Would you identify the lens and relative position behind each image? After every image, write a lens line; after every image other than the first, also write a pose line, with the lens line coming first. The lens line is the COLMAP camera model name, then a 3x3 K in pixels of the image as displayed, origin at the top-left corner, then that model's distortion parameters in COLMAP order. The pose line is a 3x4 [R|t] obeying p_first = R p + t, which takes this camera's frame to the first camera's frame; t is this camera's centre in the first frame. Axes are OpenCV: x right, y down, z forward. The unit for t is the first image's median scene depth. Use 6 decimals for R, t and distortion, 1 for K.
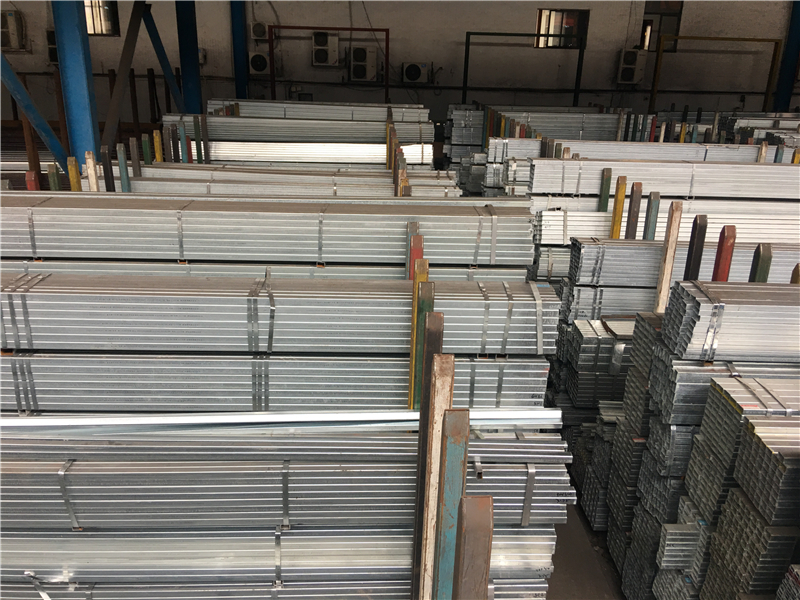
lens RADIAL K [[684.1, 0, 402.2], [0, 684.1, 305.8], [0, 0, 1]] dist [0.100016, -0.134061]
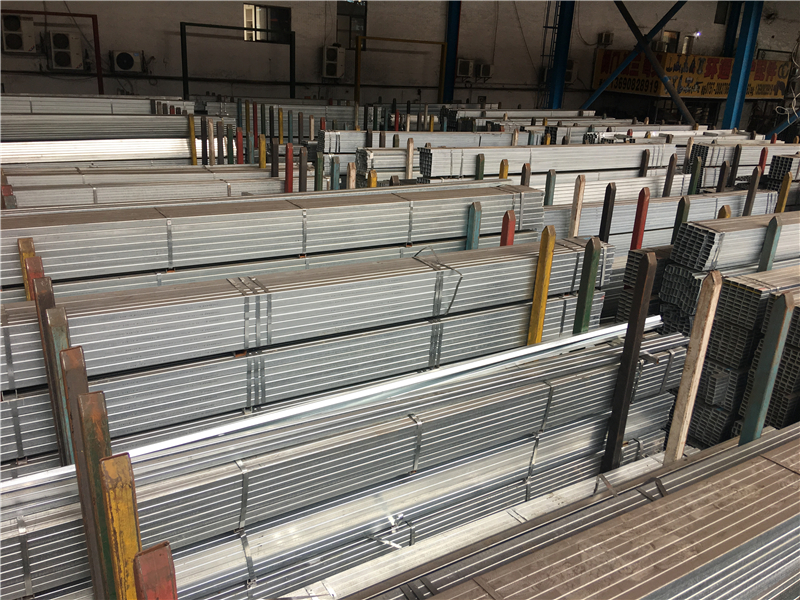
lens RADIAL K [[684.1, 0, 406.5], [0, 684.1, 304.6], [0, 0, 1]] dist [0.100016, -0.134061]
pose [[0.860714, -0.152780, 0.485623, -0.376496], [0.145750, 0.987928, 0.052481, -0.010771], [-0.487779, 0.025608, 0.872591, -0.013369]]
